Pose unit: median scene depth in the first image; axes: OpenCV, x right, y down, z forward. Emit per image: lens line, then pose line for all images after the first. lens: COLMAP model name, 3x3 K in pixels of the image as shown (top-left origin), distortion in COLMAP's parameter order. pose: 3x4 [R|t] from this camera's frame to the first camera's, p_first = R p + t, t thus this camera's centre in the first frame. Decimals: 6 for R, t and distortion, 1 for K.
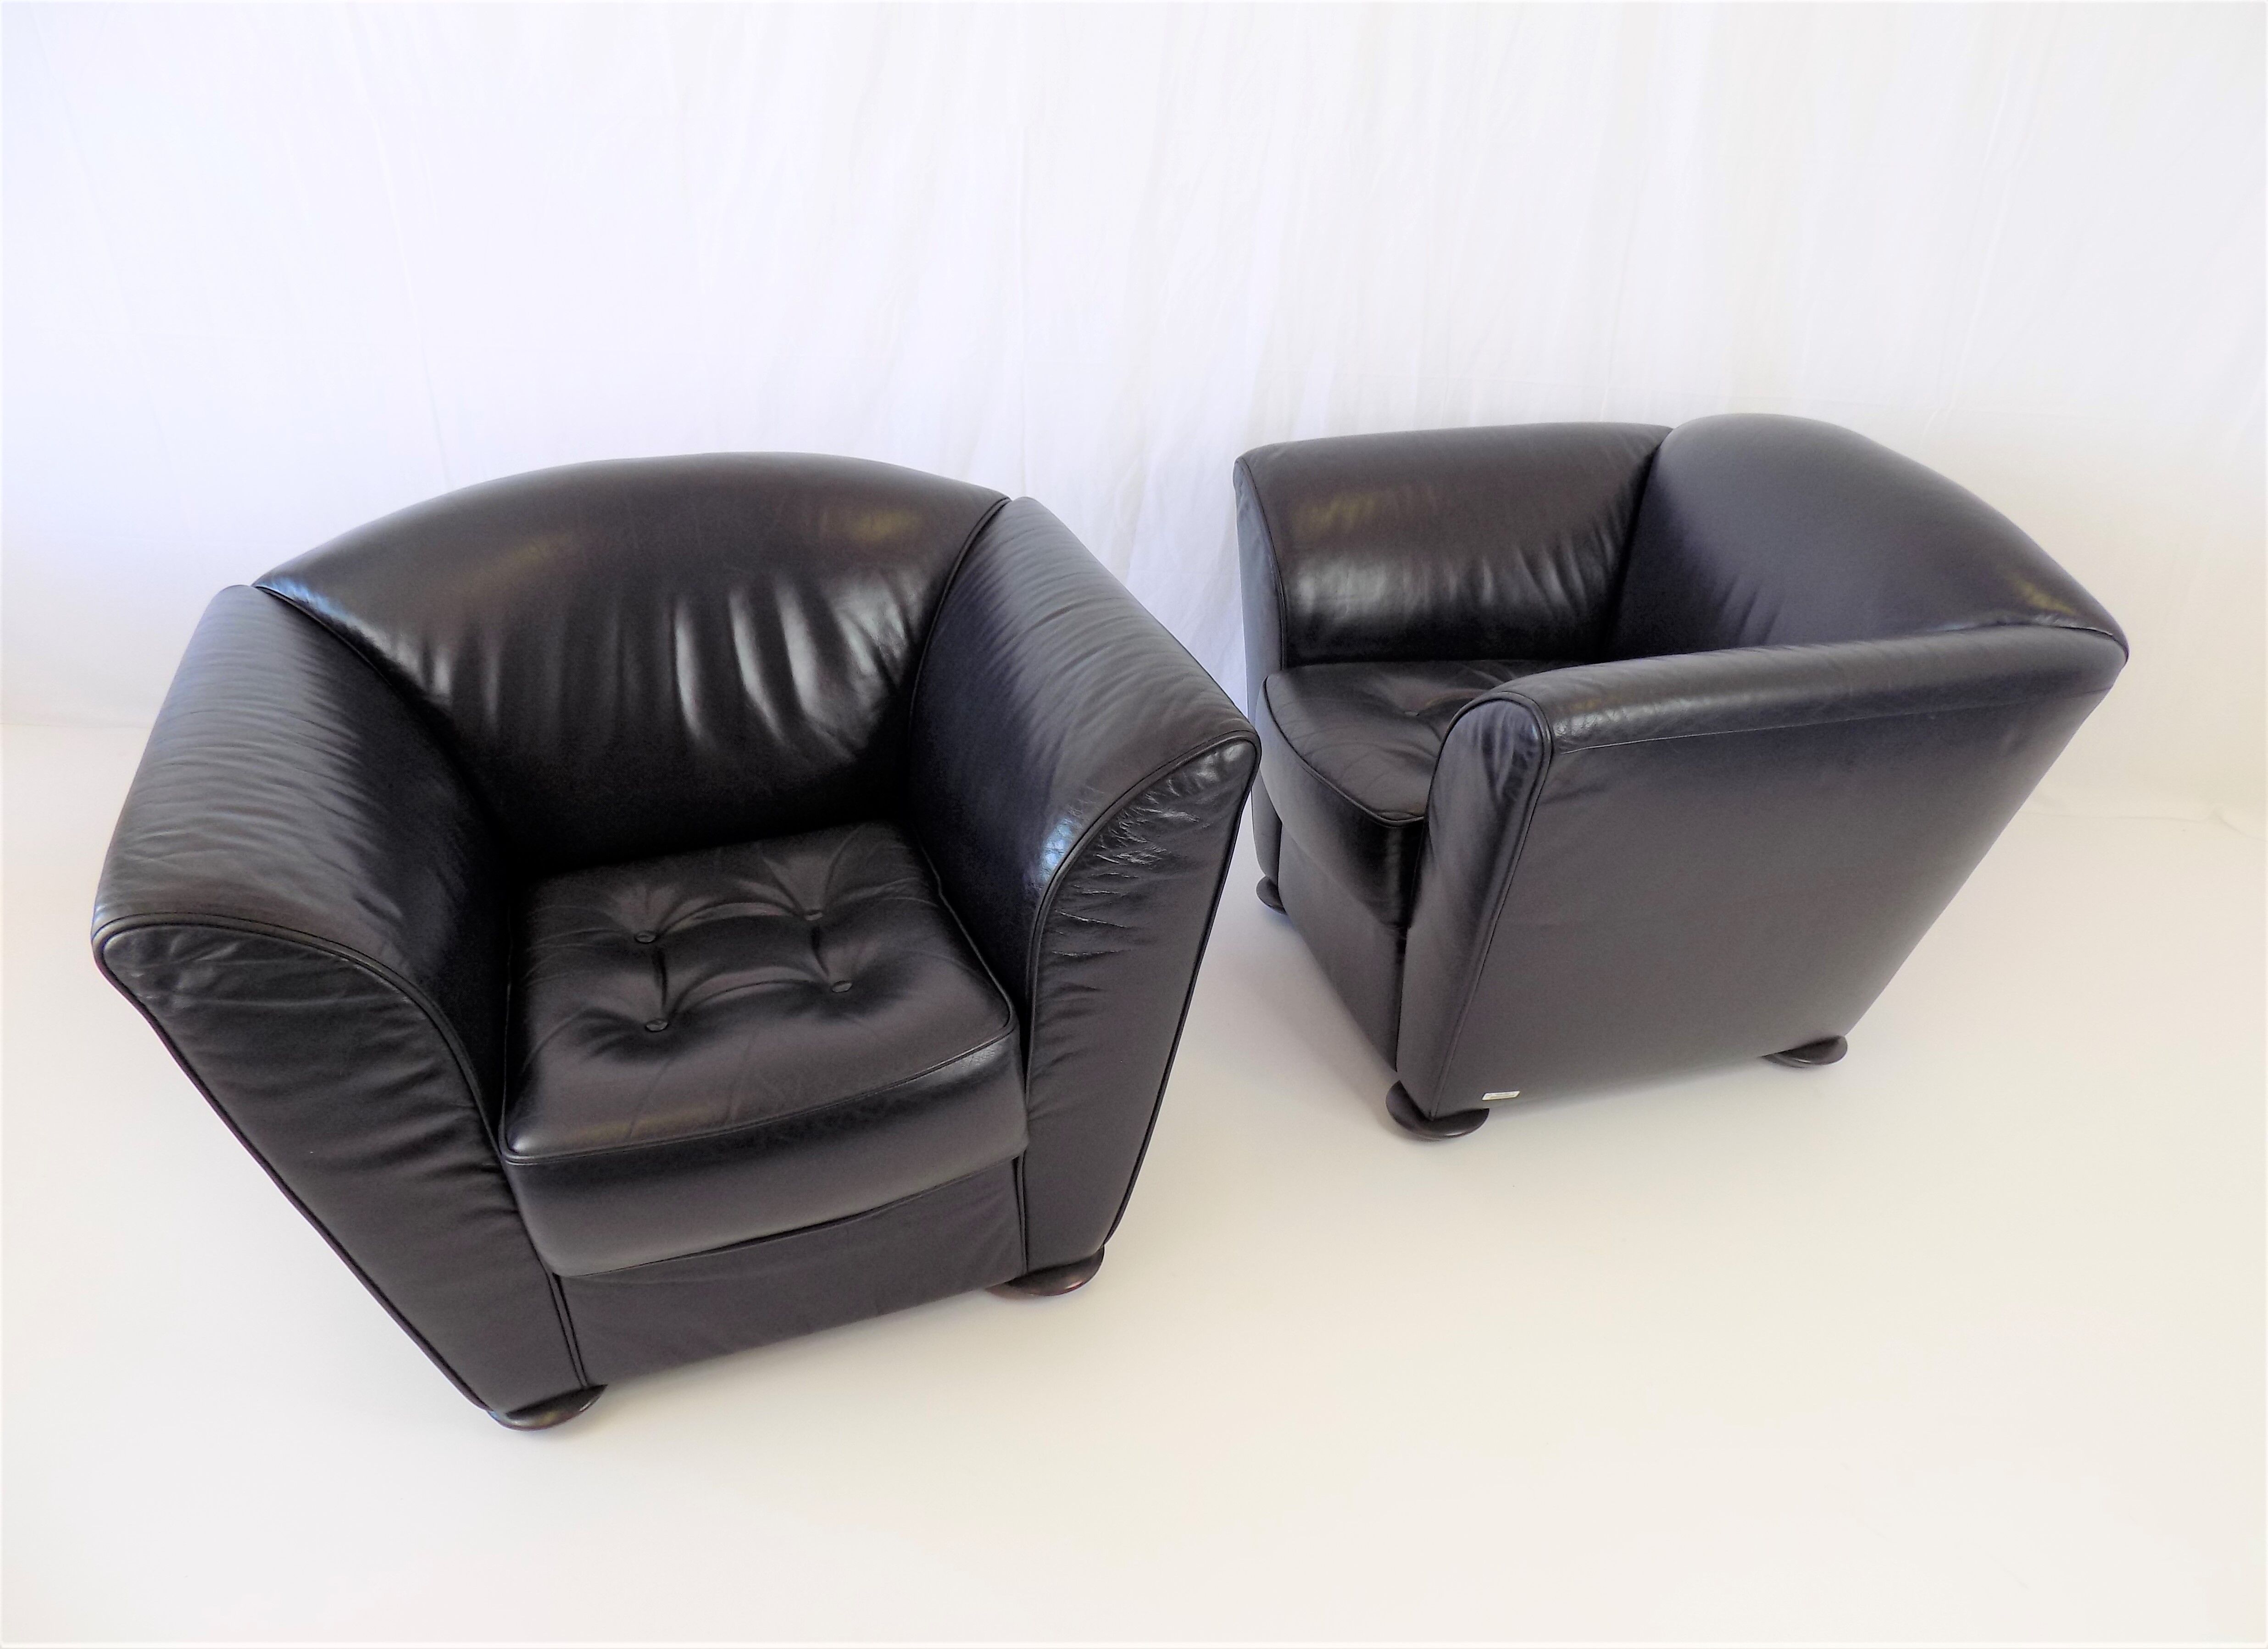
lens RADIAL K [[1599.3, 0, 1178.6], [0, 1599.3, 832.7], [0, 0, 1]] dist [-0.009851, 0.000182]
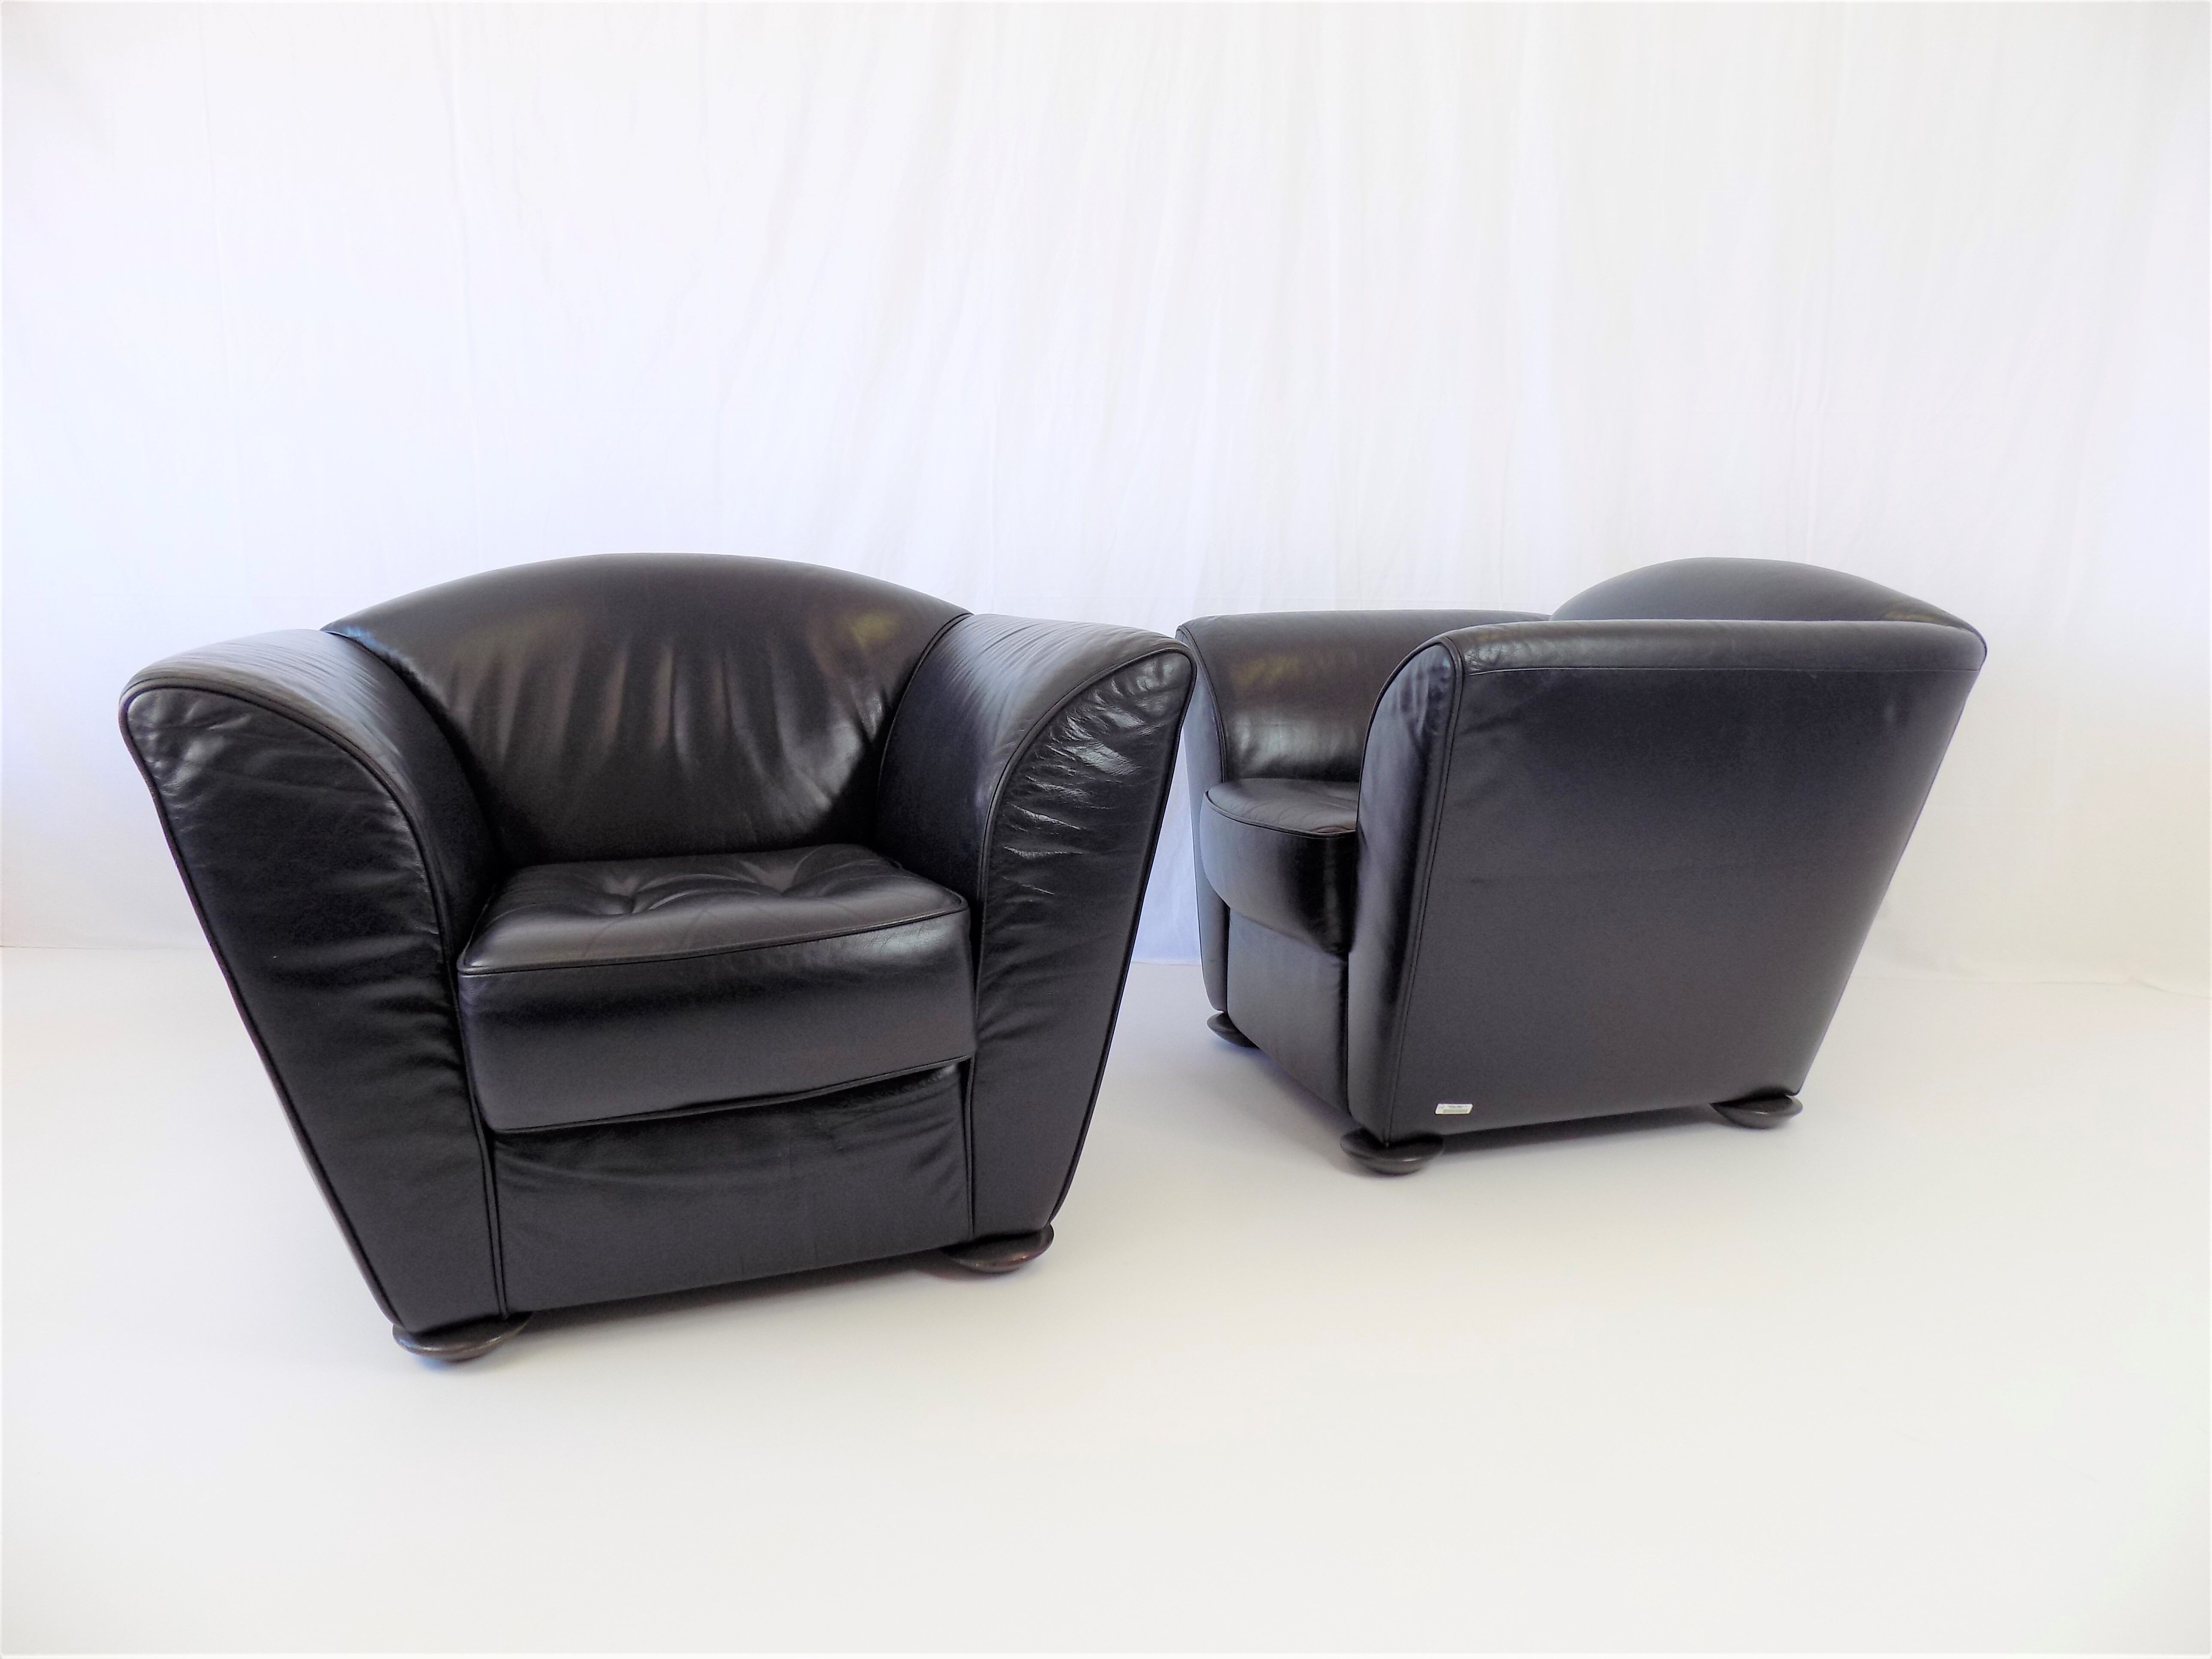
lens RADIAL K [[1489.7, 0, 1110.1], [0, 1489.7, 825.2], [0, 0, 1]] dist [-0.006561, -0.002361]
pose [[0.999703, -0.015649, -0.018670, 0.008803], [0.007594, 0.928388, -0.371534, 0.405302], [0.023147, 0.371282, 0.928232, 0.081488]]
